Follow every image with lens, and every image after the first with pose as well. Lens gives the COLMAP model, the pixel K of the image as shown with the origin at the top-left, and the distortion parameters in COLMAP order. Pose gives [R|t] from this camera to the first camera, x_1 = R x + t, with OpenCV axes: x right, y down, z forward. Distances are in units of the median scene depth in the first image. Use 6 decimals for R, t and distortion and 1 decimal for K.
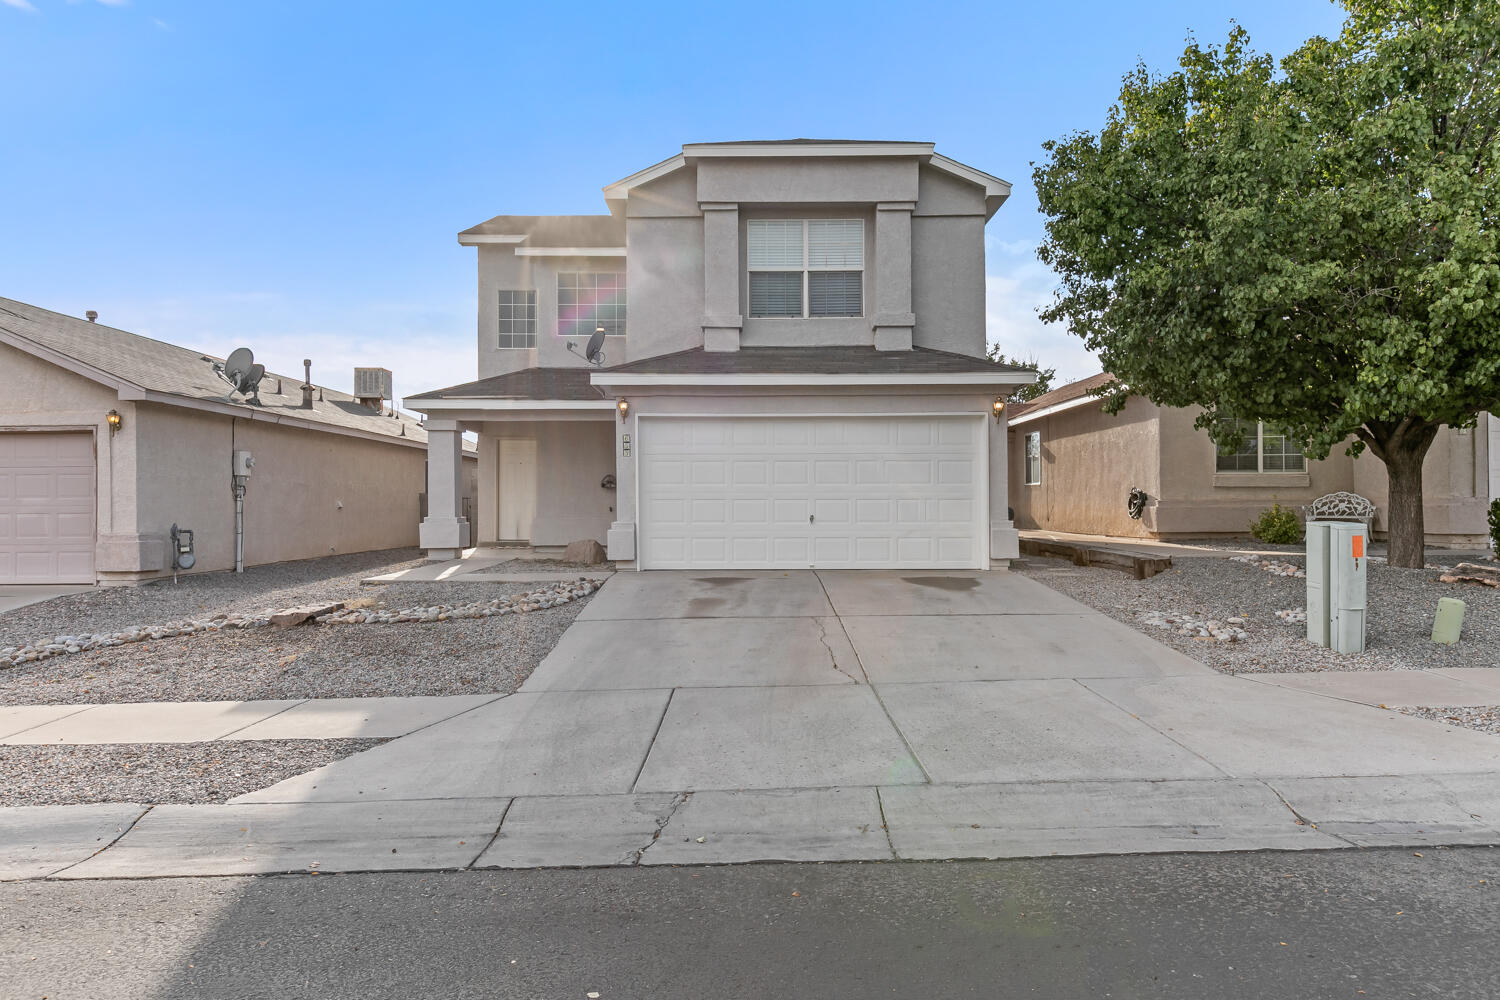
lens RADIAL K [[965.6, 0, 753.6], [0, 965.6, 519.3], [0, 0, 1]] dist [0.007086, -0.001231]
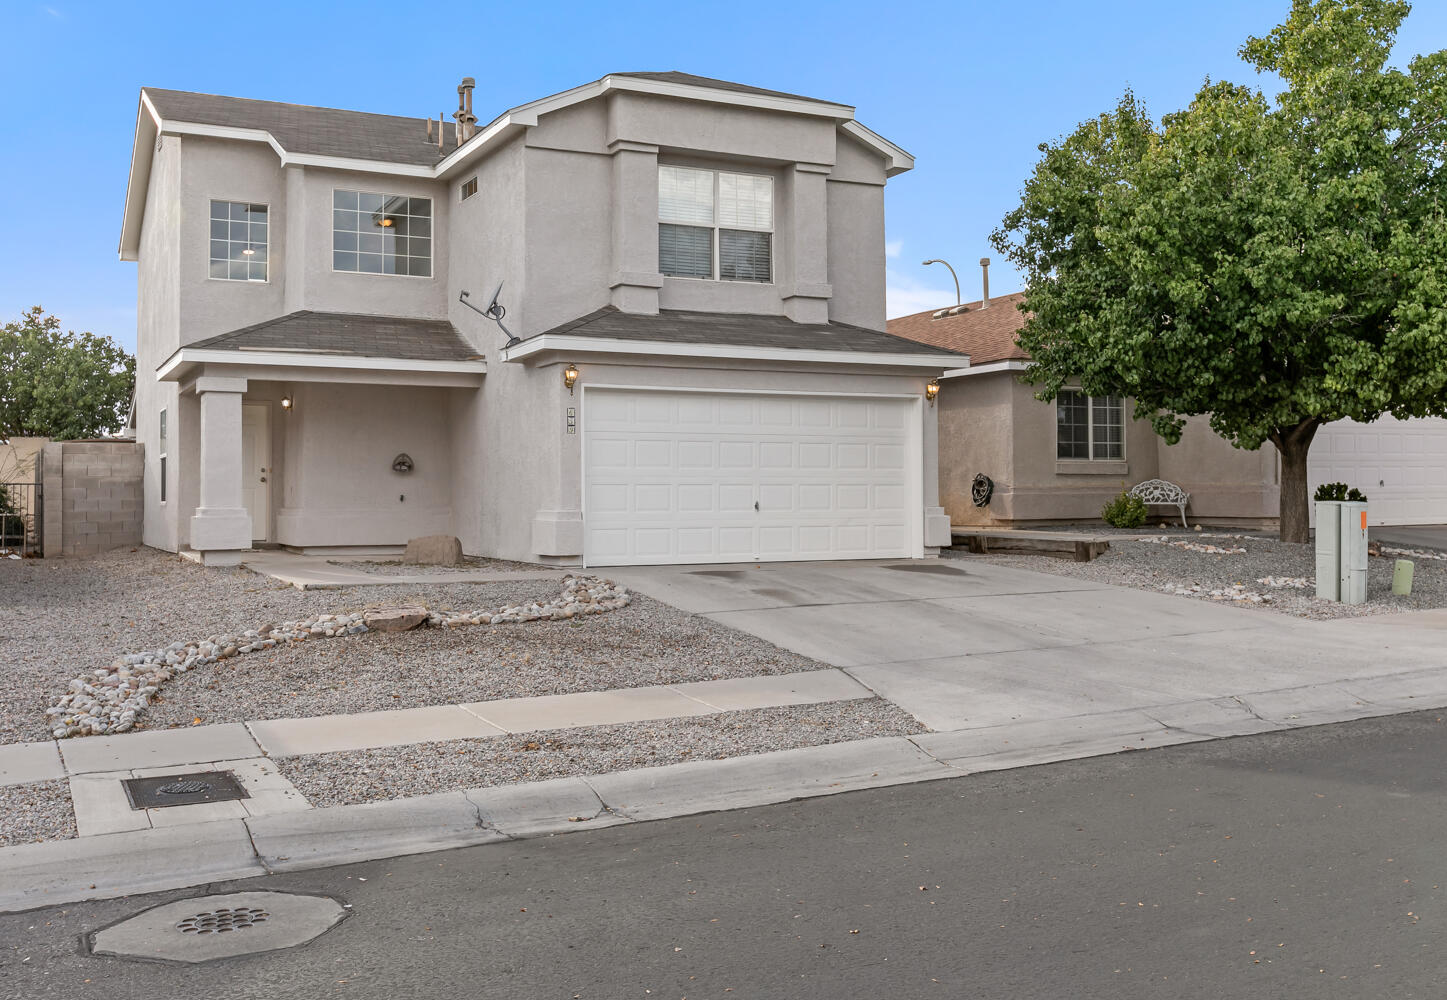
lens RADIAL K [[1377.3, 0, 723.5], [0, 1377.3, 500.0], [0, 0, 1]] dist [-0.009744, 0.009883]
pose [[0.895243, -0.002029, 0.445574, -0.515554], [0.008587, 0.999882, -0.012700, 0.009490], [-0.445496, 0.015195, 0.895155, -0.135206]]
